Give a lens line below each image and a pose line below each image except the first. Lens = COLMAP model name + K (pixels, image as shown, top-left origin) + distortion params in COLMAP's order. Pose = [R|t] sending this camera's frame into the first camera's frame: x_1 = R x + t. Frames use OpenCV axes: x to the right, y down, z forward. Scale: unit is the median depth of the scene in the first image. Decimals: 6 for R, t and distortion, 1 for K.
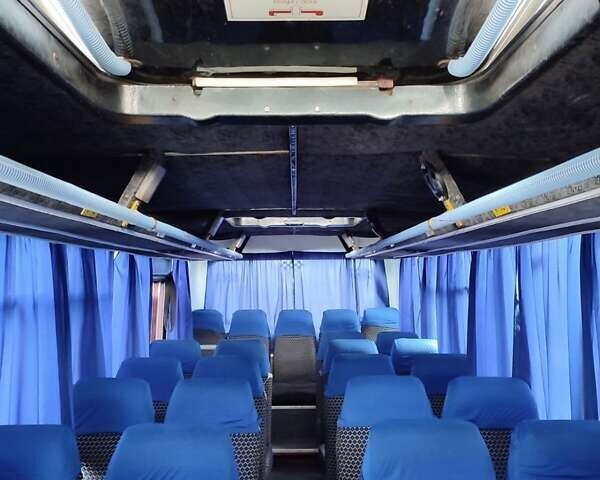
lens RADIAL K [[583.1, 0, 300.0], [0, 583.1, 240.0], [0, 0, 1]] dist [-0.001730, 0.016457]
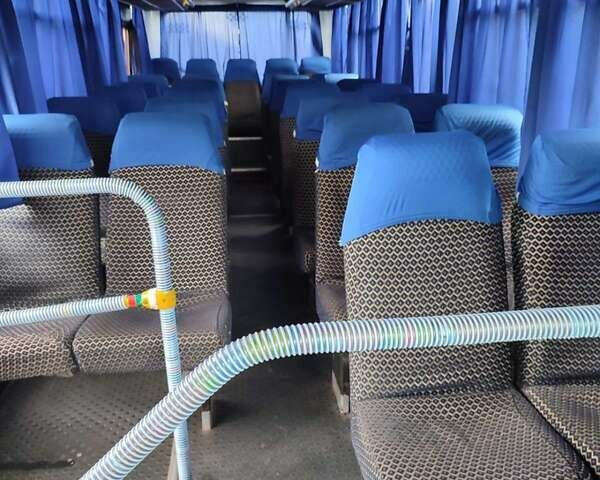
lens RADIAL K [[583.1, 0, 300.0], [0, 583.1, 240.0], [0, 0, 1]] dist [-0.001730, 0.016457]
pose [[0.994680, -0.031970, 0.097932, -0.017581], [-0.006517, 0.929198, 0.369525, 0.027556], [-0.102811, -0.368197, 0.924046, -0.202751]]
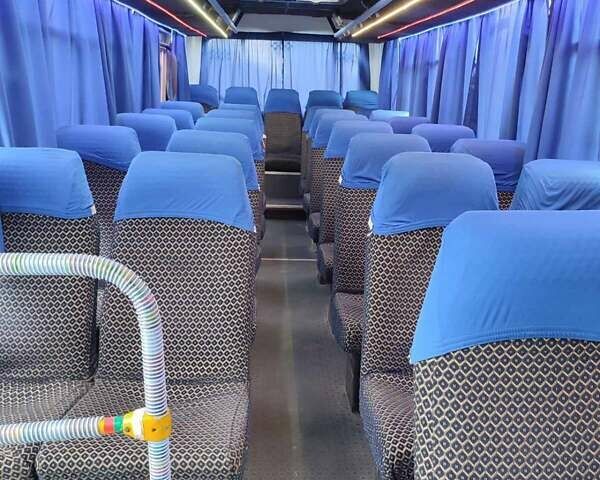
lens RADIAL K [[583.1, 0, 300.0], [0, 583.1, 240.0], [0, 0, 1]] dist [-0.001730, 0.016457]
pose [[0.998510, 0.031561, 0.044517, -0.017671], [-0.044335, 0.944816, 0.324589, 0.032058], [-0.031816, -0.326079, 0.944807, -0.121746]]
